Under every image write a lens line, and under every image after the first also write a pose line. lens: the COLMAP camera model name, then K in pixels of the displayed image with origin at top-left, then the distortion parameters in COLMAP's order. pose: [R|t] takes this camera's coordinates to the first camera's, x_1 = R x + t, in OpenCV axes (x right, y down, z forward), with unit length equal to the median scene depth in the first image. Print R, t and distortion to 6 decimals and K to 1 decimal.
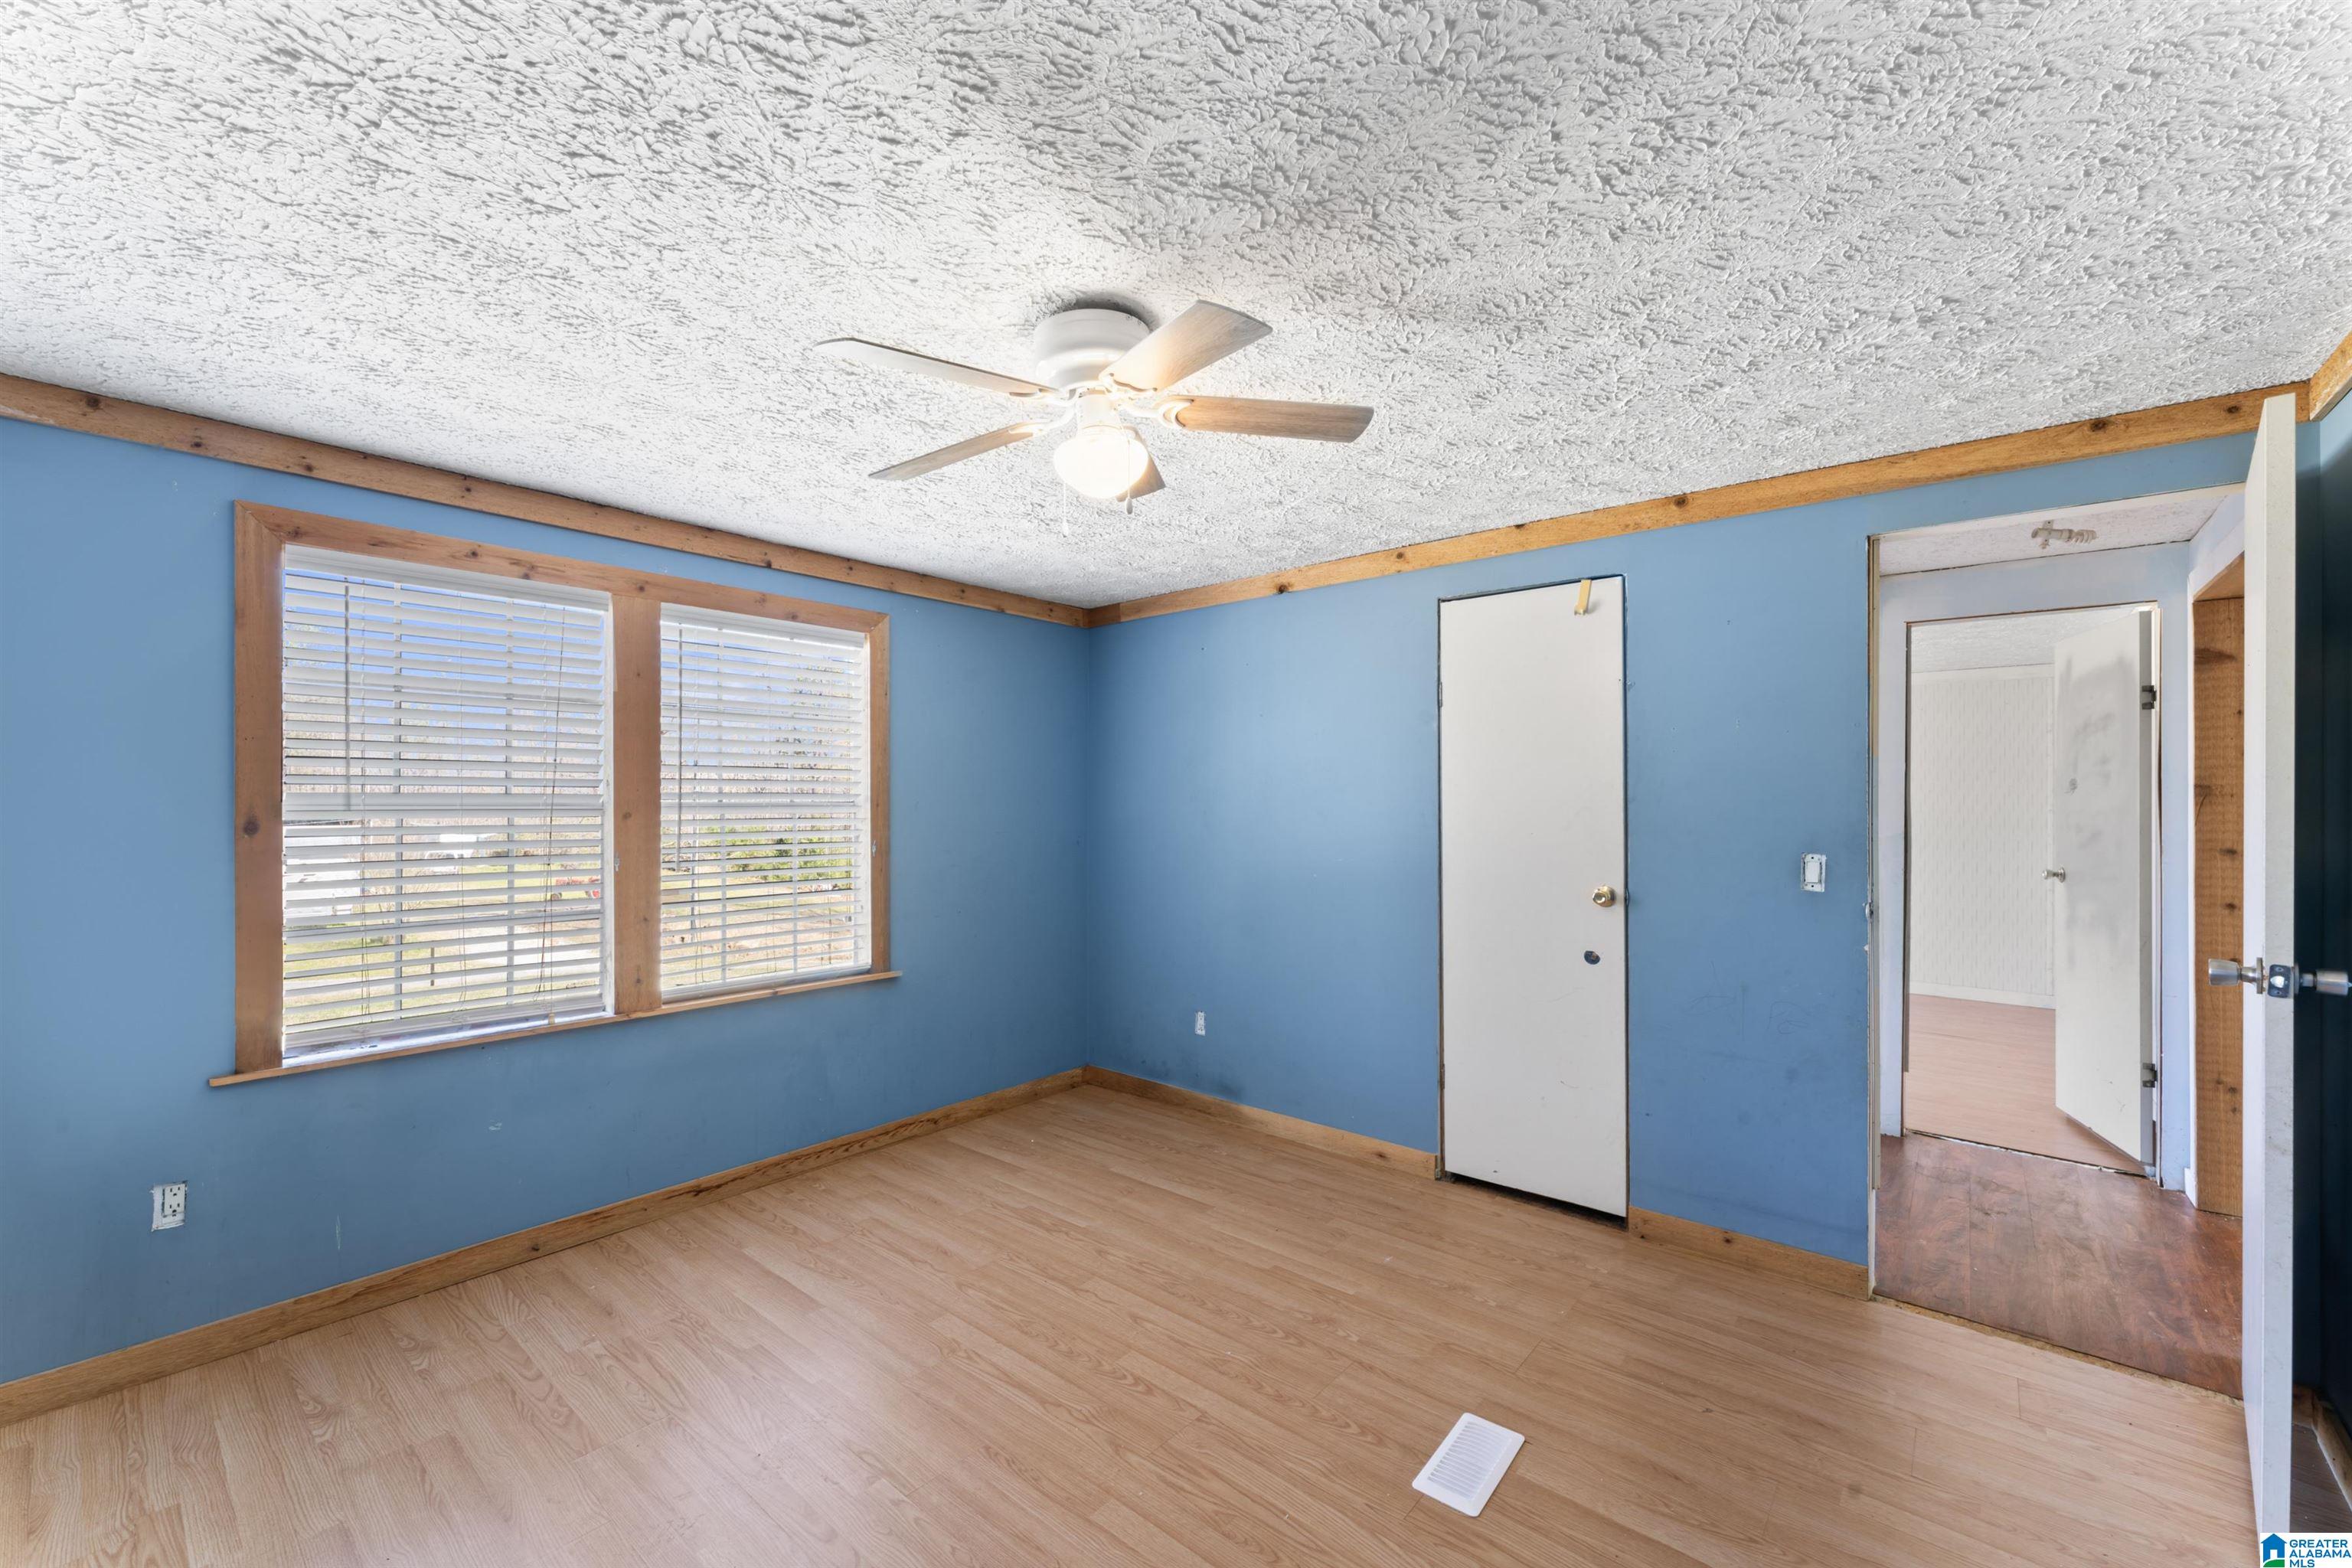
lens RADIAL K [[951.6, 0, 1176.0], [0, 951.6, 784.0], [0, 0, 1]] dist [-0.001019, -0.000041]
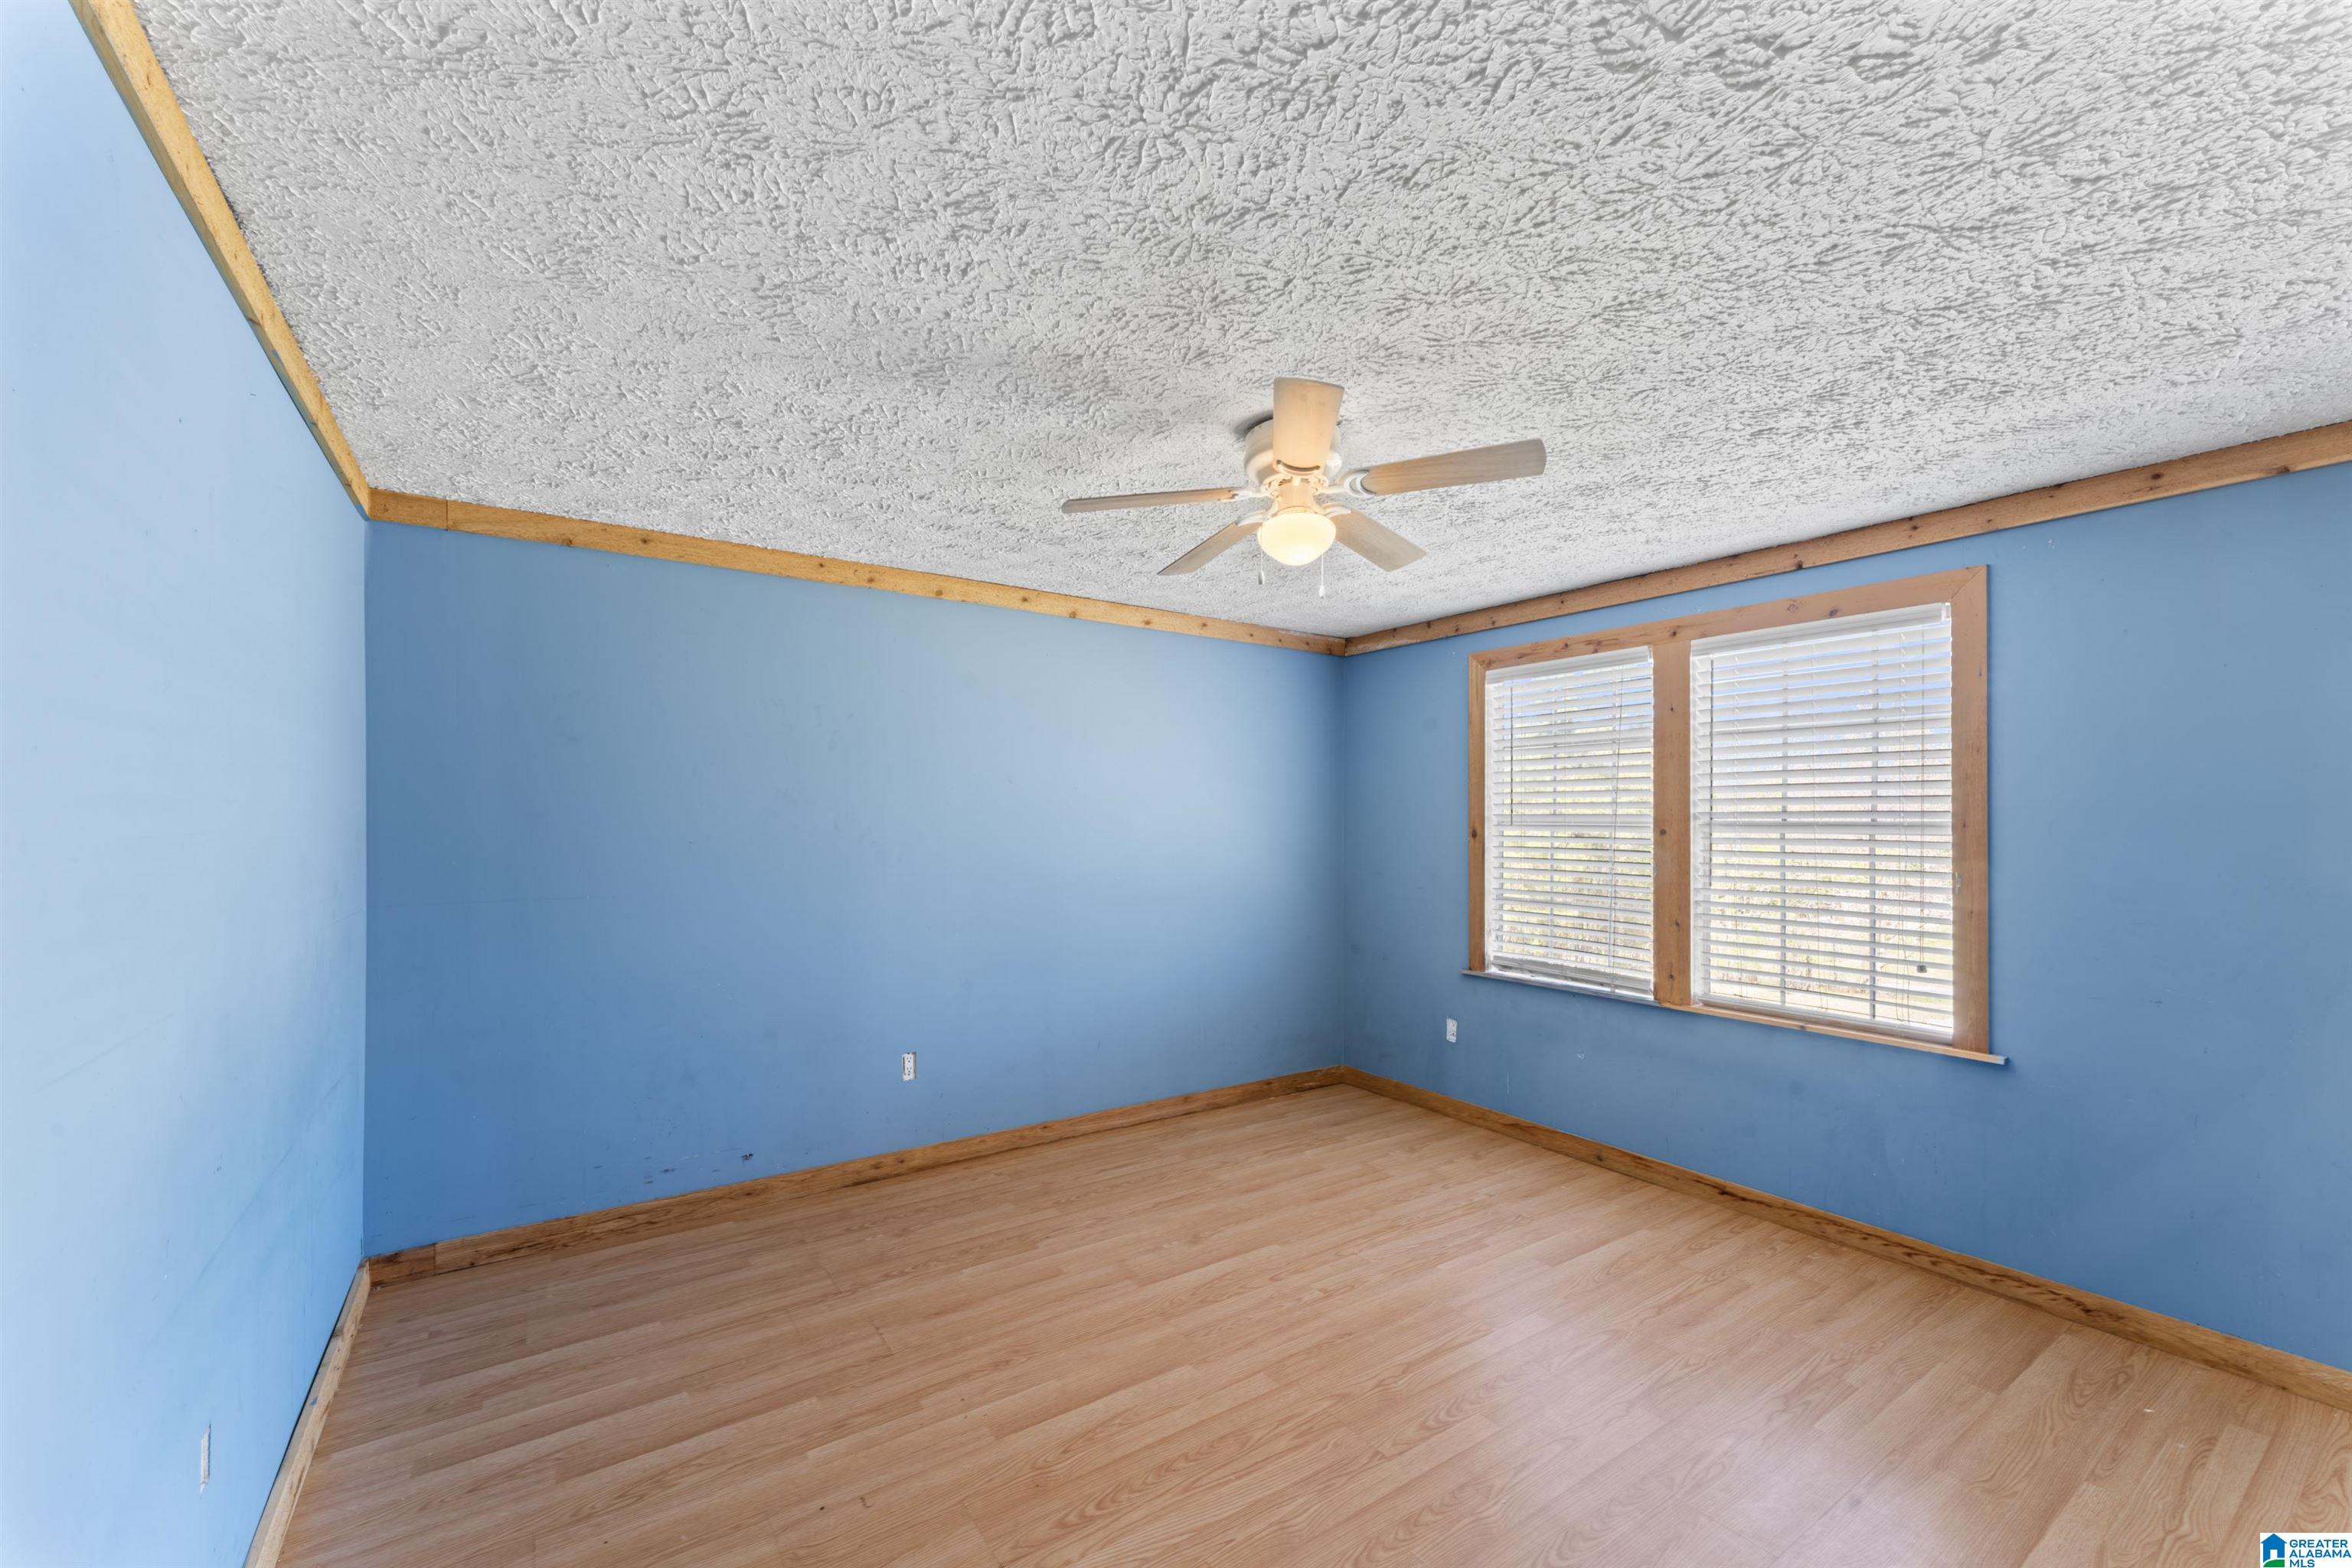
lens RADIAL K [[945.8, 0, 1170.8], [0, 945.8, 810.9], [0, 0, 1]] dist [-0.001332, 0.000018]
pose [[-0.278451, -0.008617, -0.960412, 0.713507], [0.013409, 0.999827, -0.012858, 0.013839], [0.960357, -0.016458, -0.278288, 0.752782]]
